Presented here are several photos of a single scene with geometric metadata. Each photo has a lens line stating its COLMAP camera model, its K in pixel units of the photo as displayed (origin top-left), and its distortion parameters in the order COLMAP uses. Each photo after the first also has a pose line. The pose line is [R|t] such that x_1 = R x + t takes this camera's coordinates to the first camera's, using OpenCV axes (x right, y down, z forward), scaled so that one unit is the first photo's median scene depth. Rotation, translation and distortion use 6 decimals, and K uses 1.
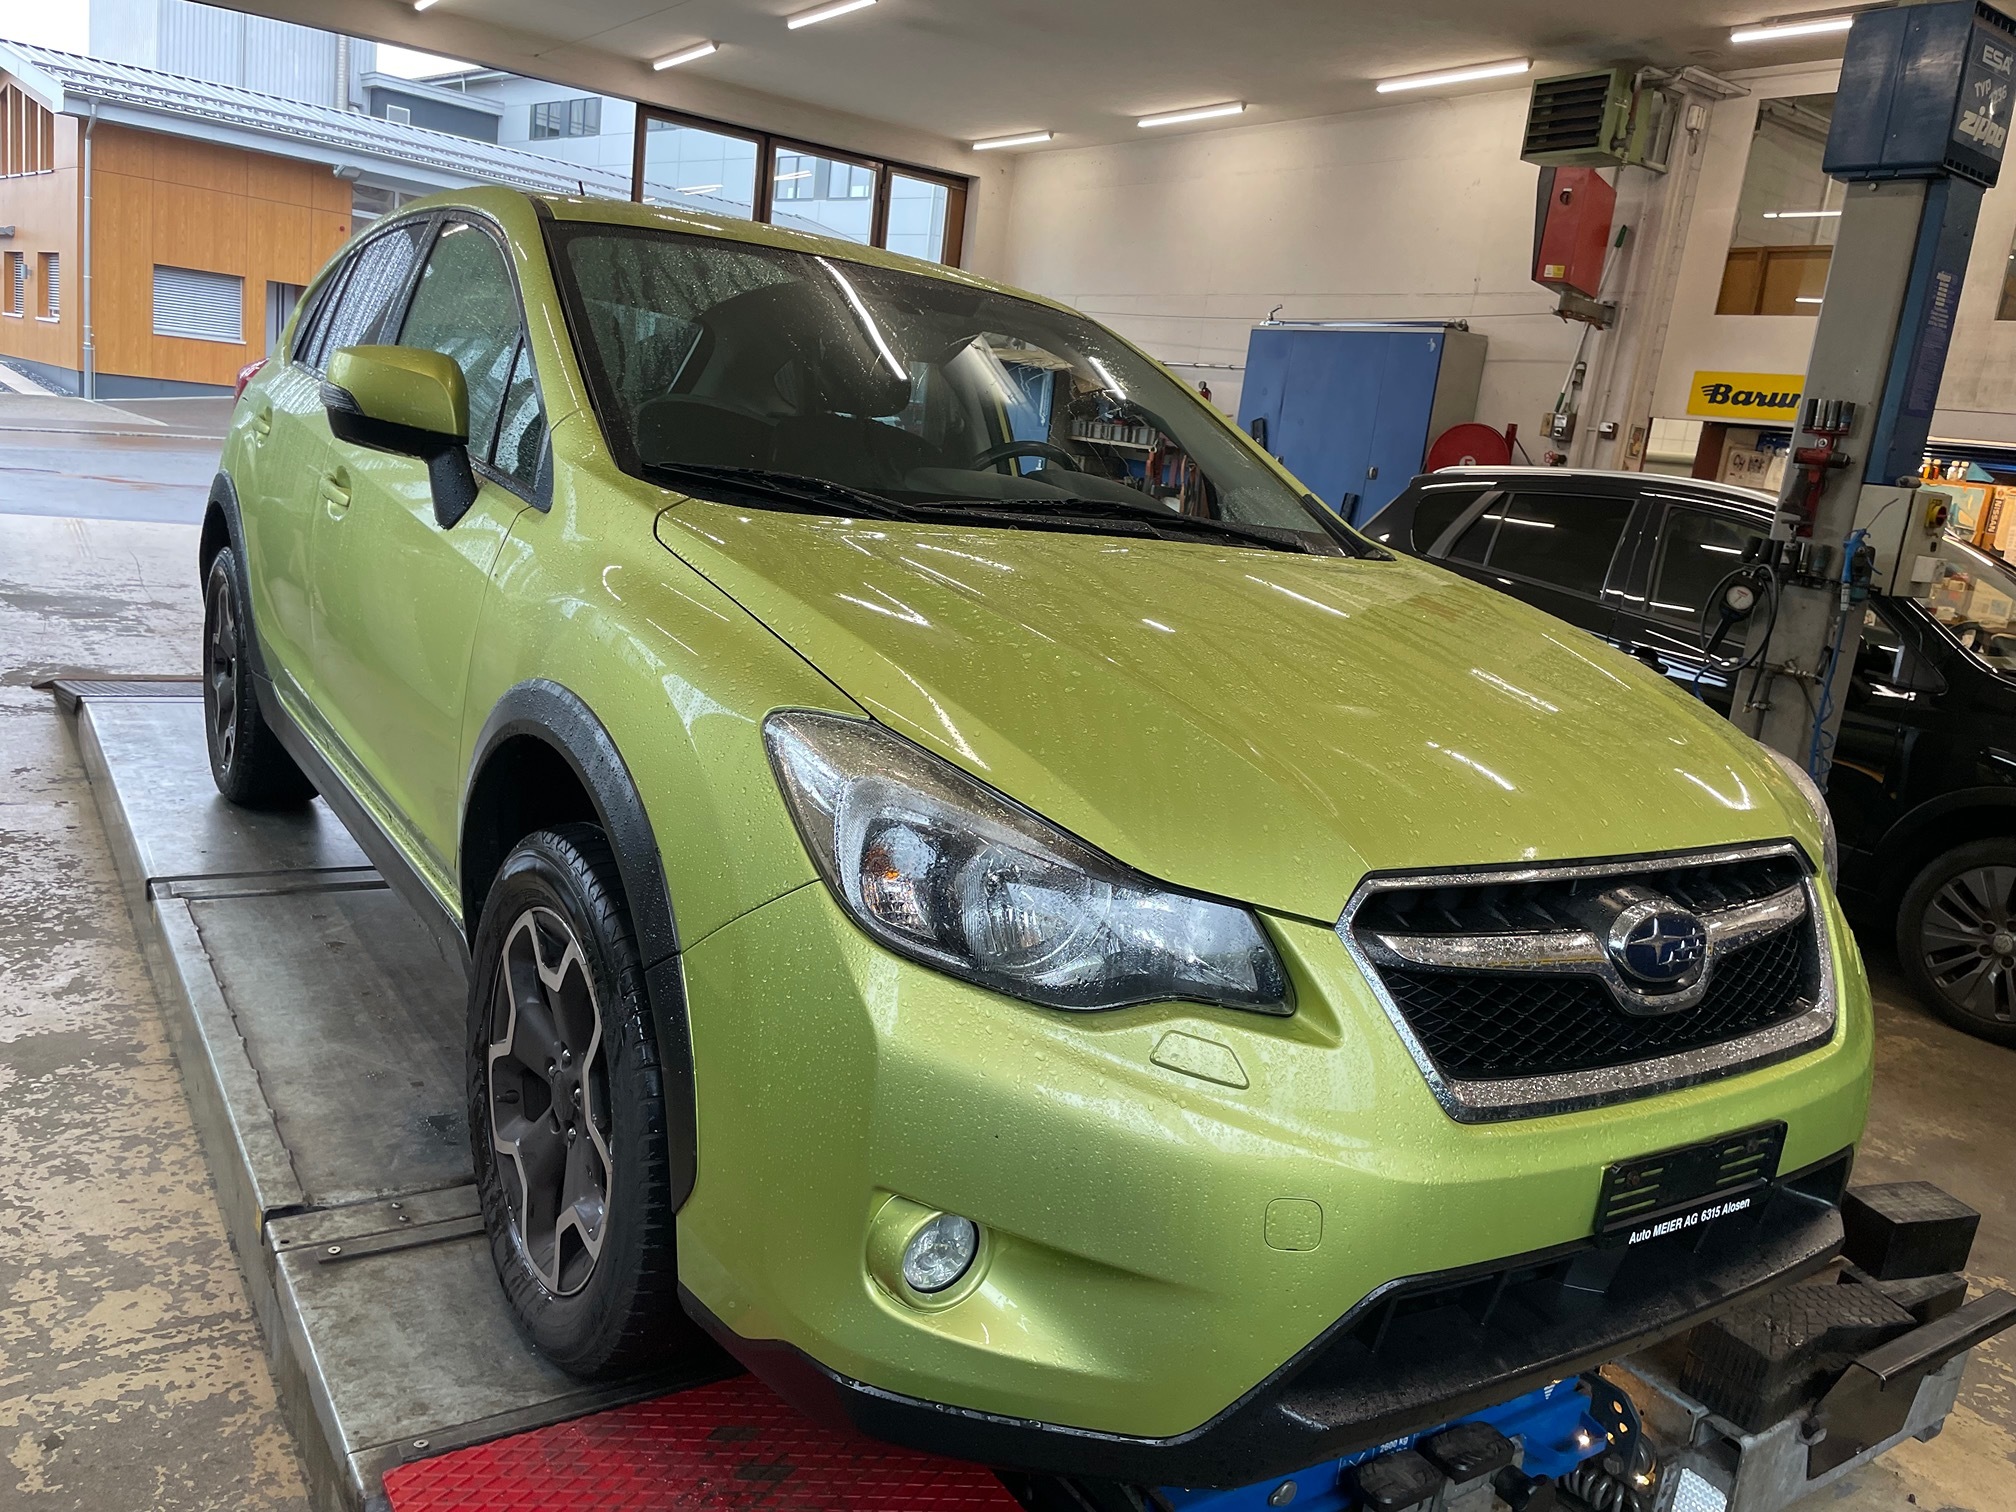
lens RADIAL K [[1536.7, 0, 1017.4], [0, 1536.7, 756.0], [0, 0, 1]] dist [0.094505, -0.134934]
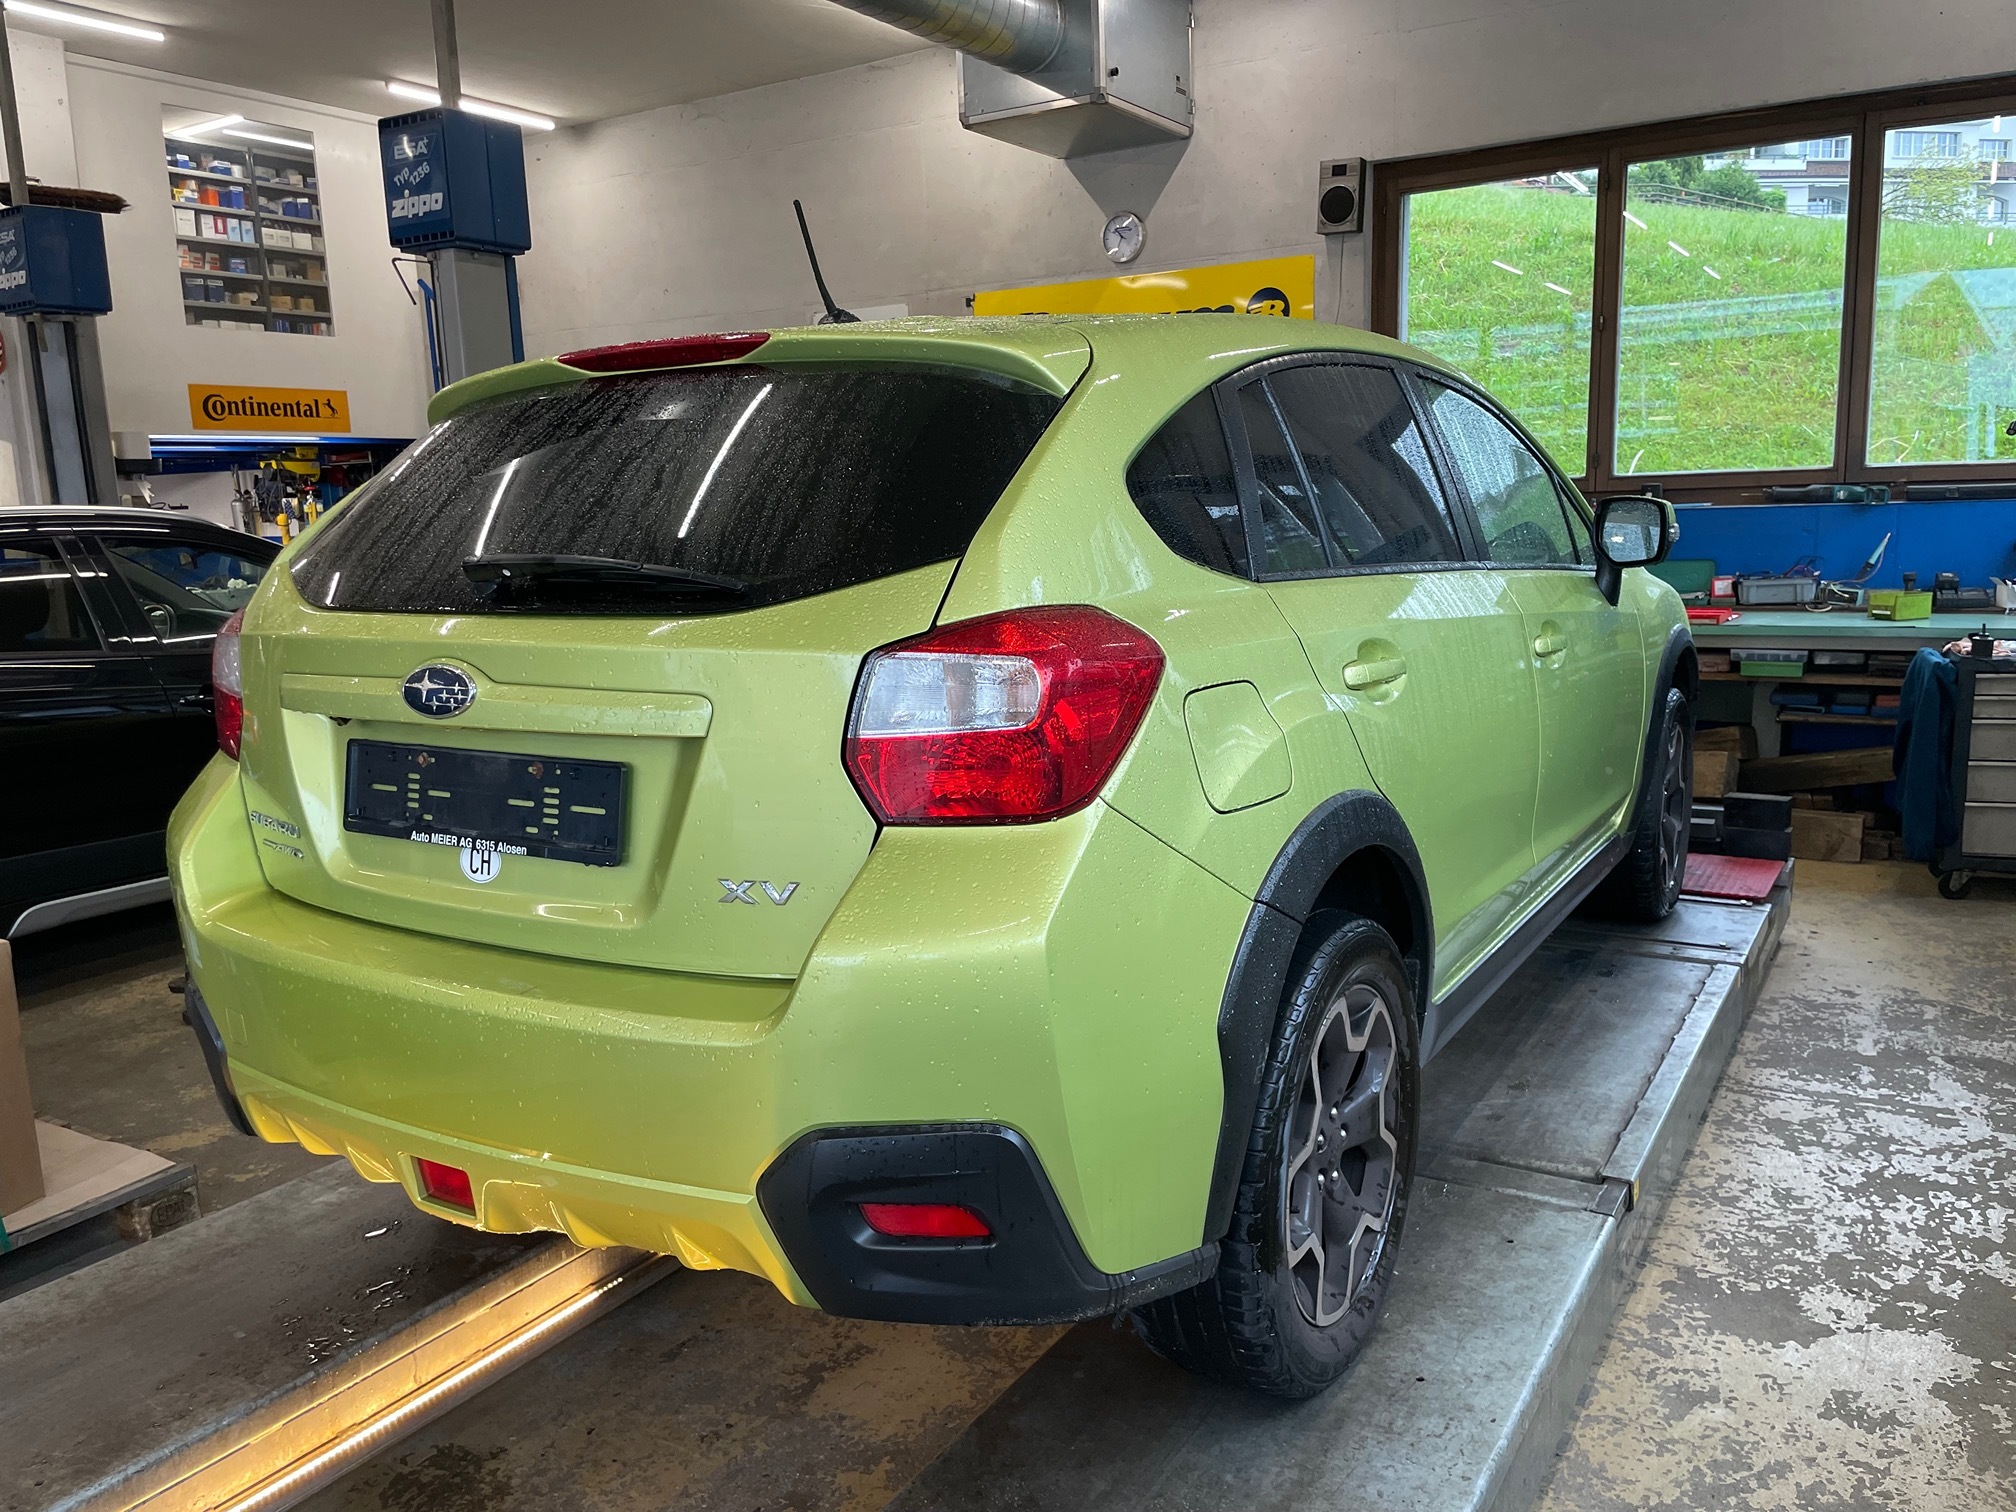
lens RADIAL K [[1536.7, 0, 1017.4], [0, 1536.7, 756.0], [0, 0, 1]] dist [0.094505, -0.134934]
pose [[-0.418202, -0.253578, 0.872242, -1.308289], [0.171060, 0.921078, 0.349791, -0.568400], [-0.892102, 0.295489, -0.341819, 1.818342]]
